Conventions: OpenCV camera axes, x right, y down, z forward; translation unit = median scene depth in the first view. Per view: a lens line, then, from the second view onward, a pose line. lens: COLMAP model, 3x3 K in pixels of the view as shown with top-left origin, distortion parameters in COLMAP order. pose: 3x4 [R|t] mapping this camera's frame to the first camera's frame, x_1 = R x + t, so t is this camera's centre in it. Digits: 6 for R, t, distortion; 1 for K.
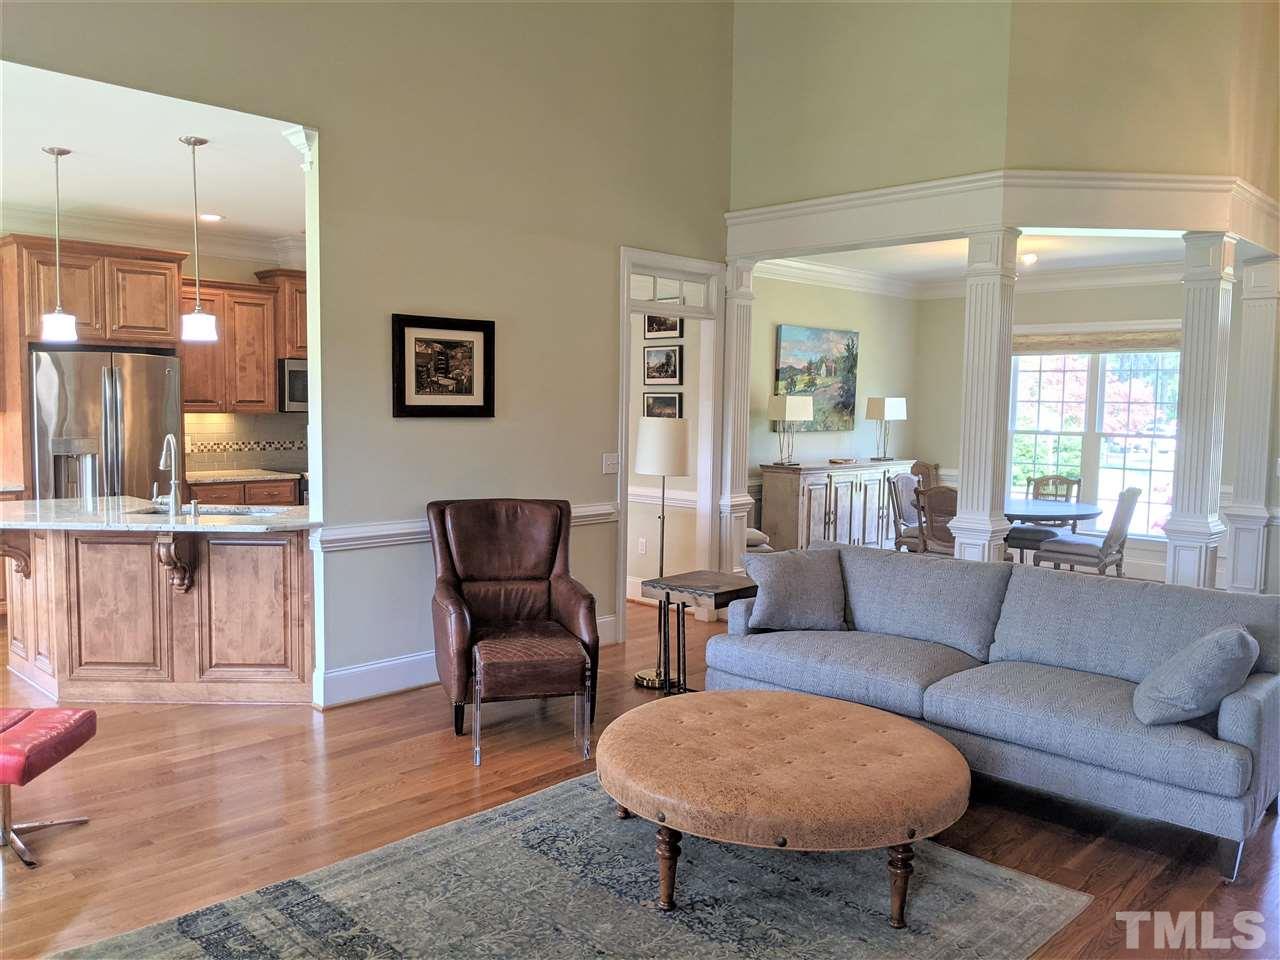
lens RADIAL K [[1025.3, 0, 640.0], [0, 1025.3, 480.0], [0, 0, 1]] dist [0.089346, -0.177490]
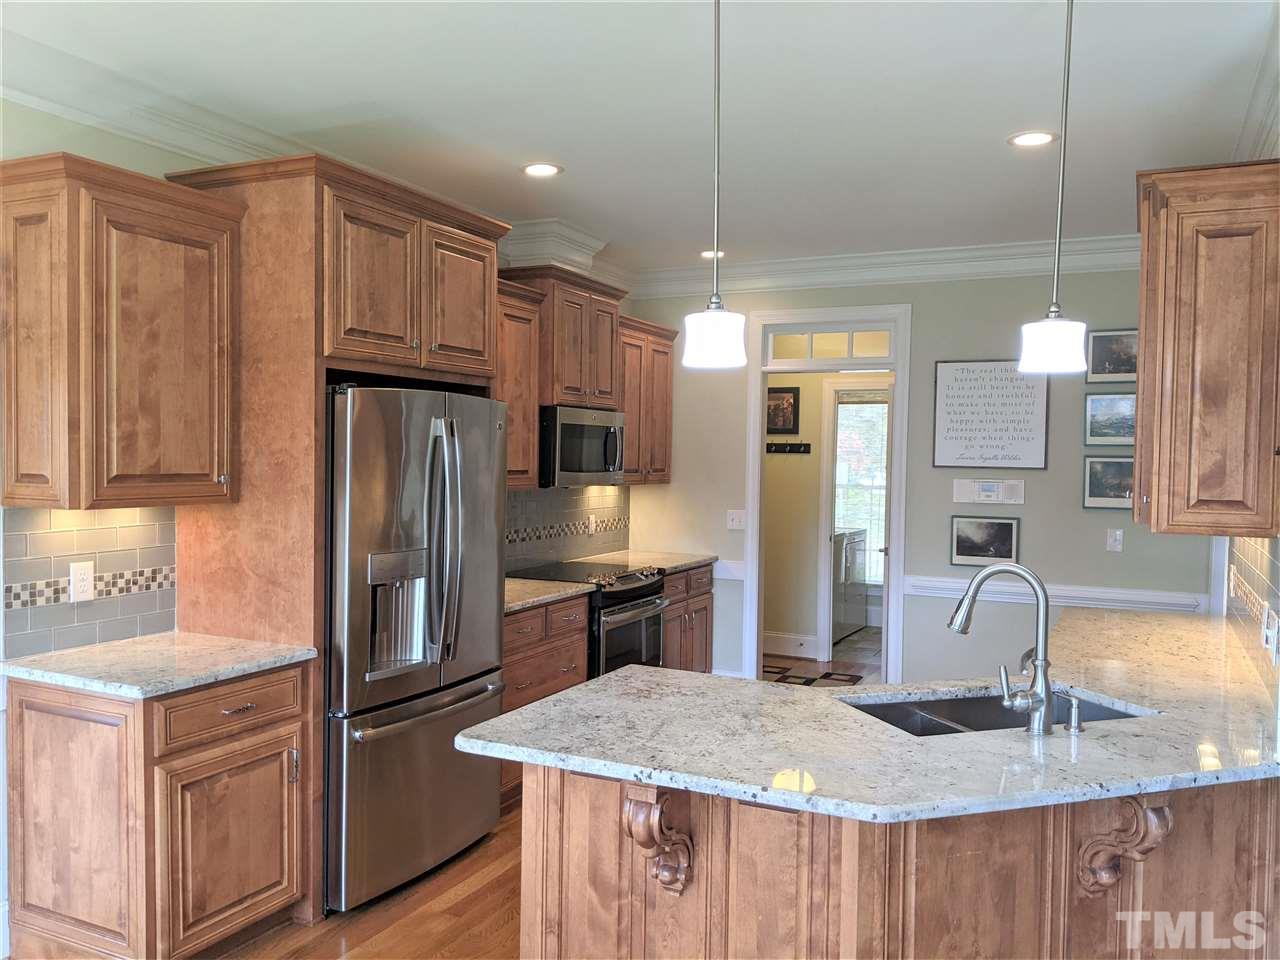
lens RADIAL K [[1025.3, 0, 640.0], [0, 1025.3, 480.0], [0, 0, 1]] dist [0.089346, -0.177490]
pose [[0.947131, -0.009985, 0.320692, -0.608248], [0.023652, 0.998969, -0.038749, -0.054075], [-0.319975, 0.044285, 0.946391, 0.464350]]
